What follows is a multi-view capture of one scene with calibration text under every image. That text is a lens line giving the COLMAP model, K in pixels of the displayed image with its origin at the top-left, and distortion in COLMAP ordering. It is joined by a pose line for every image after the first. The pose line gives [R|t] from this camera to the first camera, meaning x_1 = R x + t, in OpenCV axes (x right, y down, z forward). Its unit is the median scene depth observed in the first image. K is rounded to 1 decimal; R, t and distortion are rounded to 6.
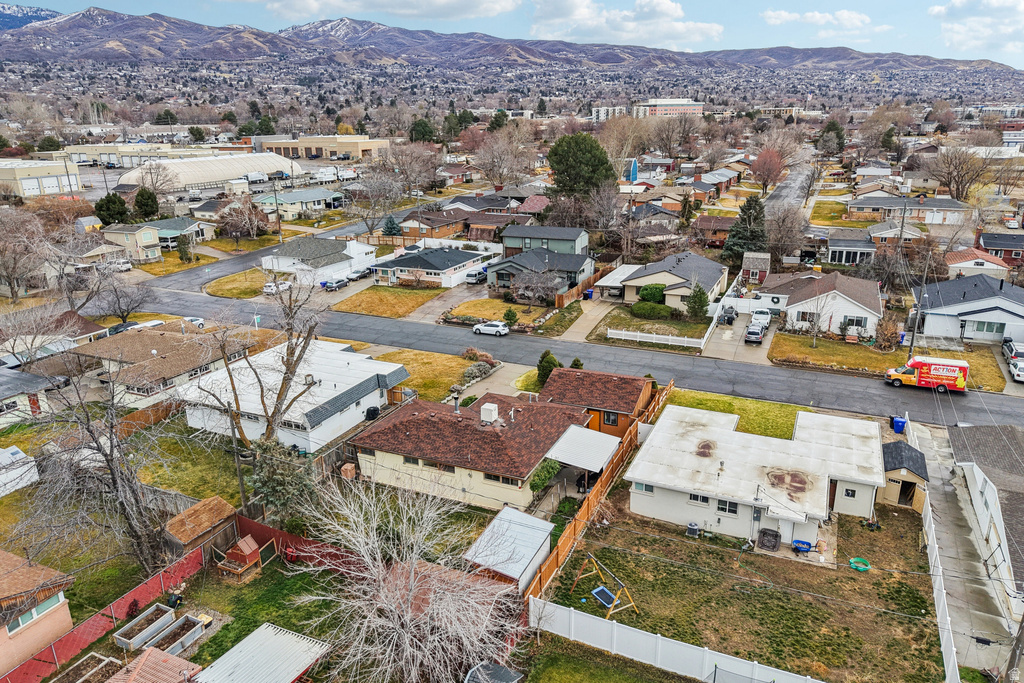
lens RADIAL K [[702.6, 0, 514.0], [0, 702.6, 340.3], [0, 0, 1]] dist [0.024850, -0.020929]
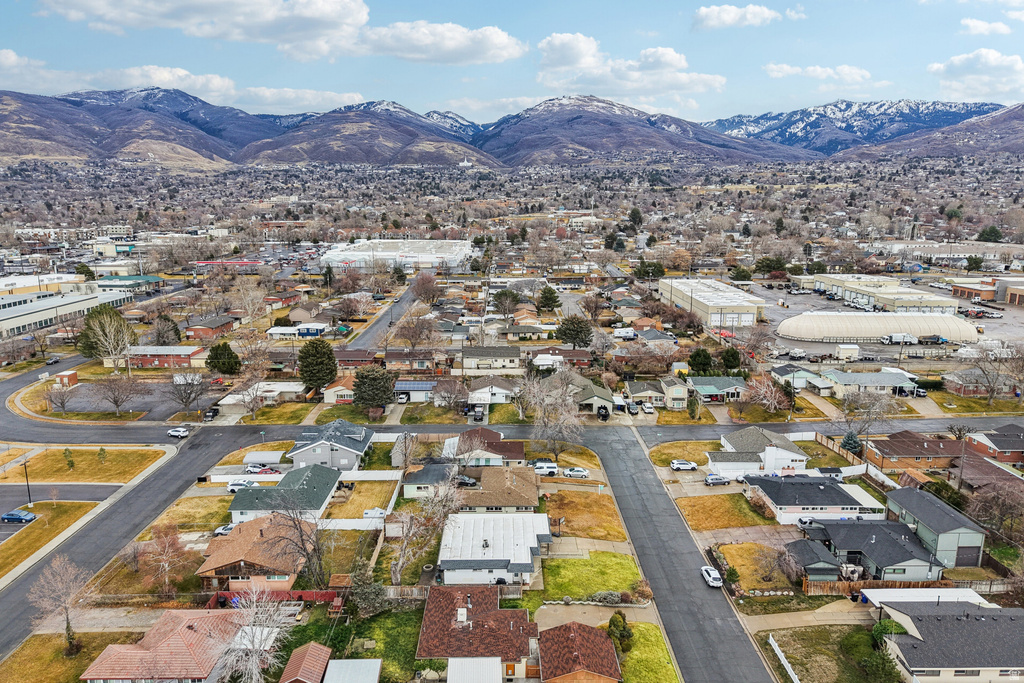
lens RADIAL K [[686.2, 0, 515.0], [0, 686.2, 344.5], [0, 0, 1]] dist [0.025956, -0.023568]
pose [[0.424789, 0.199916, -0.882943, 0.629700], [-0.286424, 0.954890, 0.078406, -0.315015], [0.858787, 0.219589, 0.462887, 0.126272]]
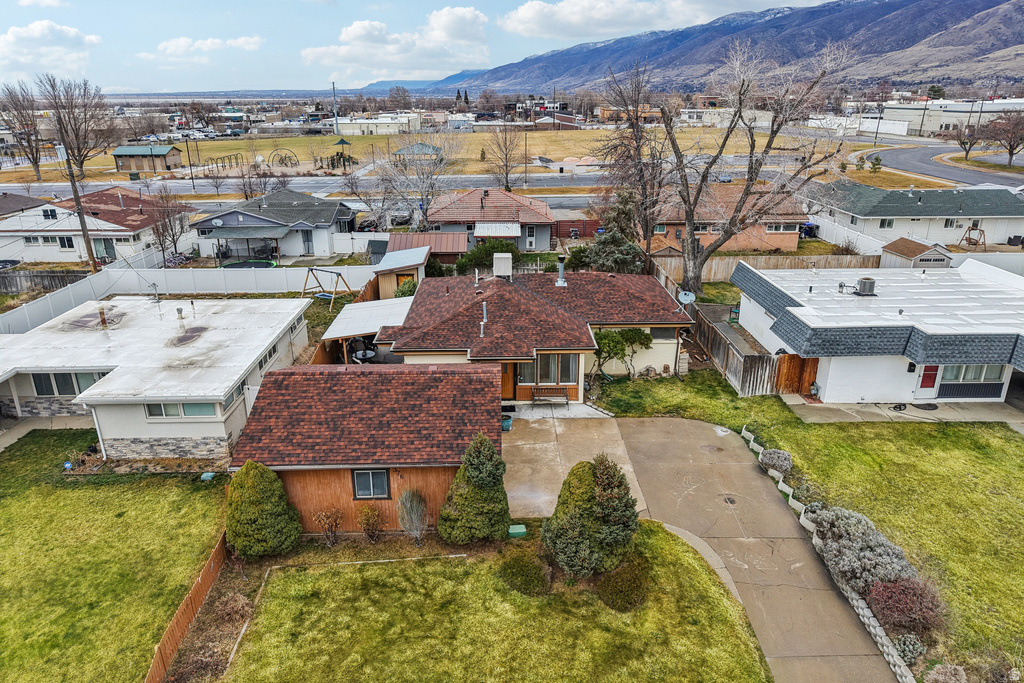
lens RADIAL K [[686.2, 0, 515.0], [0, 686.2, 344.5], [0, 0, 1]] dist [0.025956, -0.023568]
pose [[-0.903197, 0.164214, -0.396572, 0.123787], [-0.115330, 0.797100, 0.592732, -0.125778], [0.413442, 0.581090, -0.700999, 0.773641]]
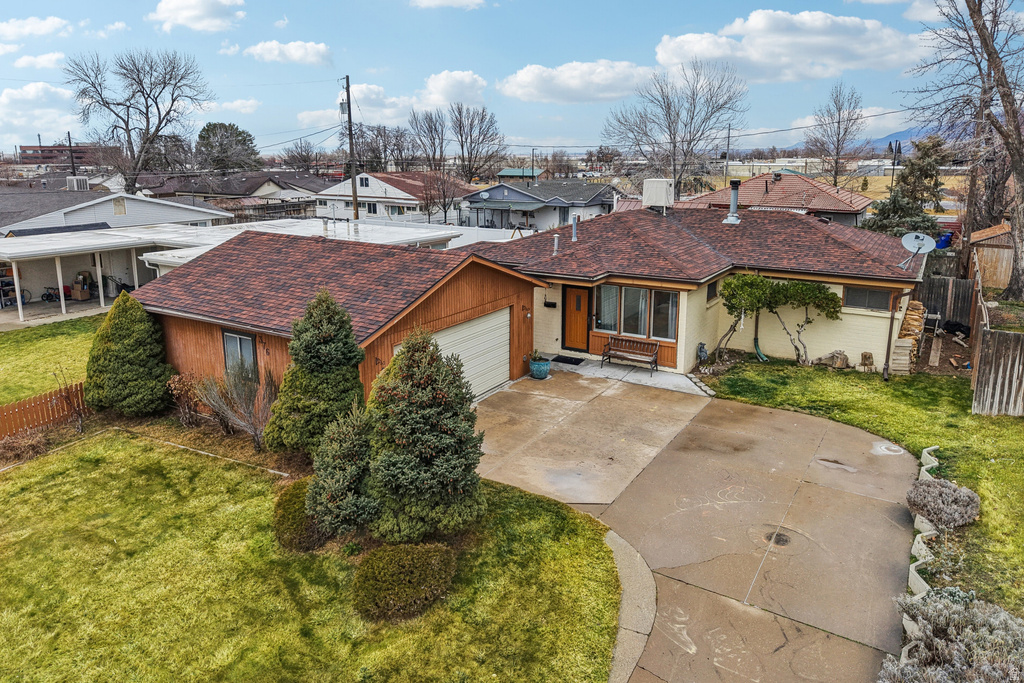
lens RADIAL K [[709.6, 0, 508.8], [0, 709.6, 283.2], [0, 0, 1]] dist [0.002305, 0.001375]
pose [[-0.991397, -0.009442, 0.130551, 0.003391], [0.053463, 0.881192, 0.469726, -0.049511], [-0.119475, 0.472664, -0.873106, 0.760098]]
